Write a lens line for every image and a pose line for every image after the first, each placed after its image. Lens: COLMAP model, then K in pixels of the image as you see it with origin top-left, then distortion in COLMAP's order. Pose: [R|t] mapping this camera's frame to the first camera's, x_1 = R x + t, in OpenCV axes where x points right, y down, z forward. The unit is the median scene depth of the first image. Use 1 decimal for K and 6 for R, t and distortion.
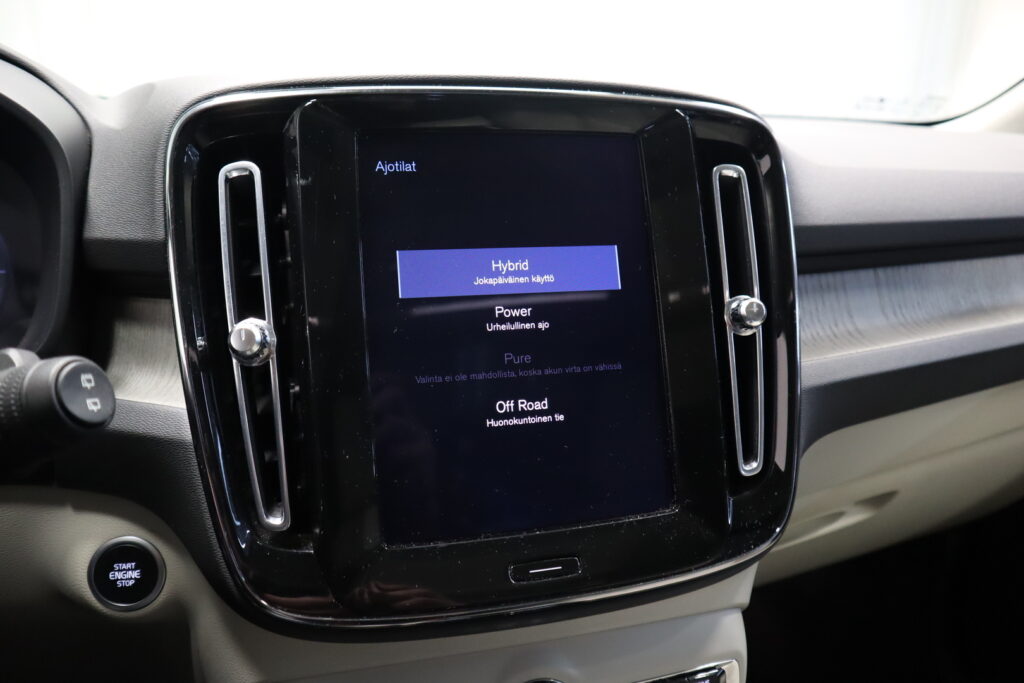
lens RADIAL K [[726.2, 0, 516.6], [0, 726.2, 338.7], [0, 0, 1]] dist [-0.114947, 0.104124]
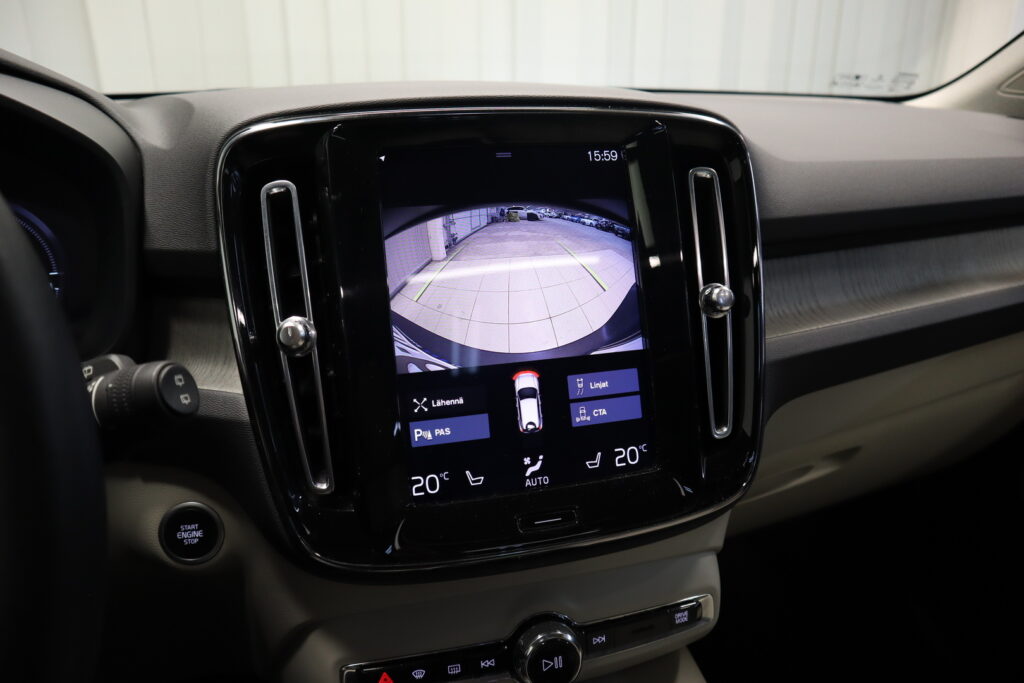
lens RADIAL K [[727.8, 0, 518.5], [0, 727.8, 343.1], [0, 0, 1]] dist [-0.119914, 0.112372]
pose [[0.999747, -0.019952, 0.010345, -0.014432], [0.019251, 0.997766, 0.063969, -0.047404], [-0.011599, -0.063753, 0.997898, -0.165096]]
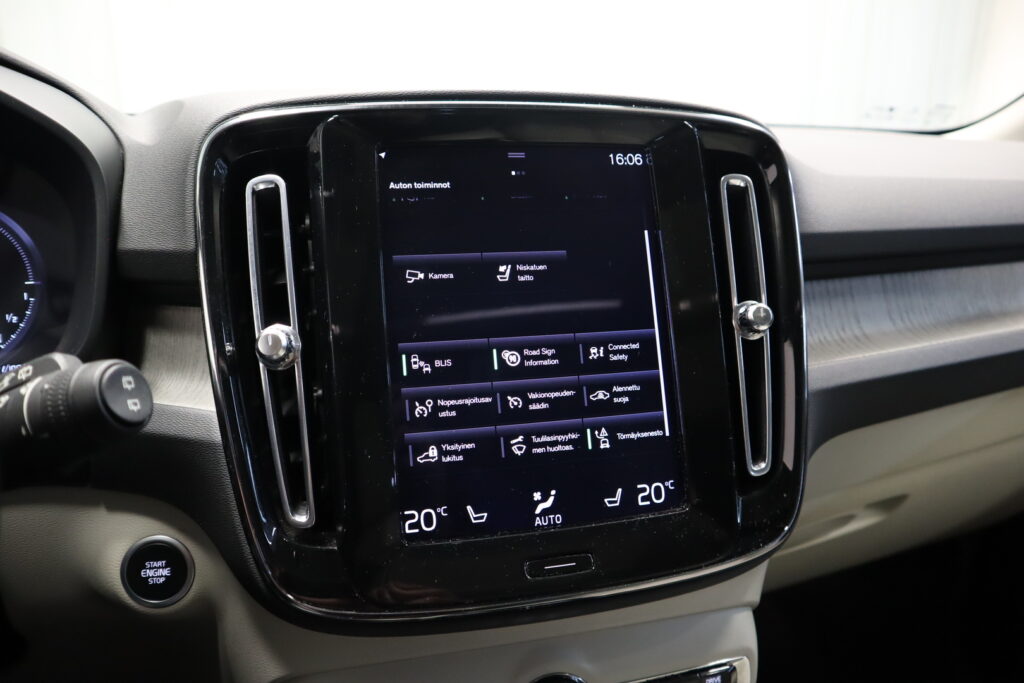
lens RADIAL K [[727.8, 0, 518.5], [0, 727.8, 343.1], [0, 0, 1]] dist [-0.119914, 0.112372]
pose [[0.999851, -0.004799, -0.016552, -0.001094], [0.004634, 0.999940, -0.009974, 0.009589], [0.016599, 0.009896, 0.999813, -0.038501]]
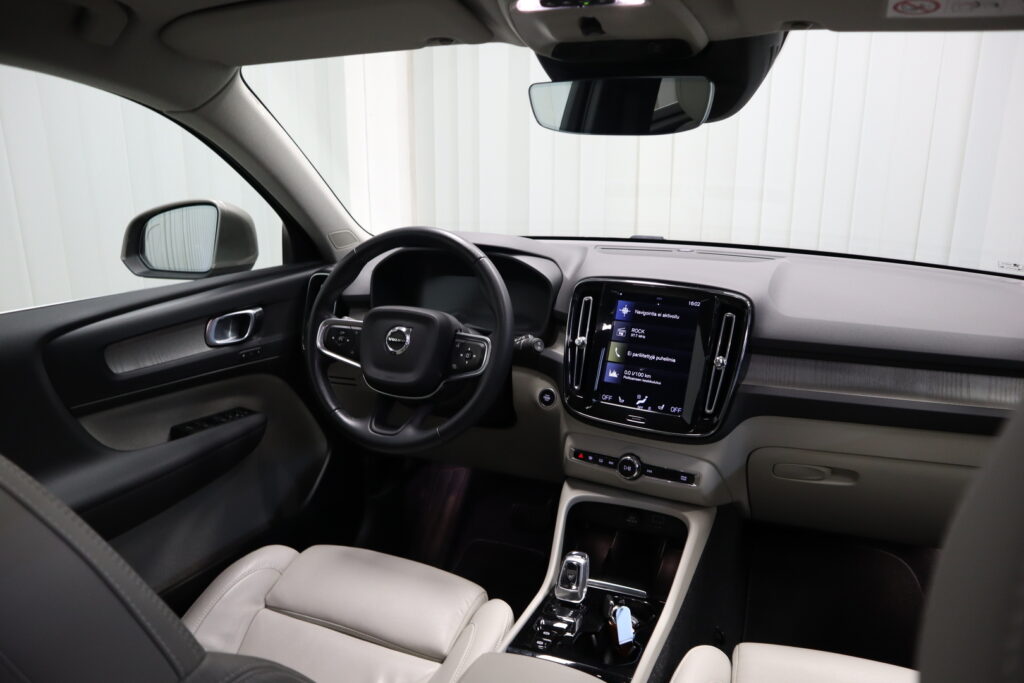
lens RADIAL K [[727.8, 0, 518.5], [0, 727.8, 343.1], [0, 0, 1]] dist [-0.119914, 0.112372]
pose [[0.742194, 0.181679, -0.645090, 1.751697], [-0.188016, 0.980345, 0.059781, -0.148280], [0.643272, 0.076918, 0.761764, -2.036024]]
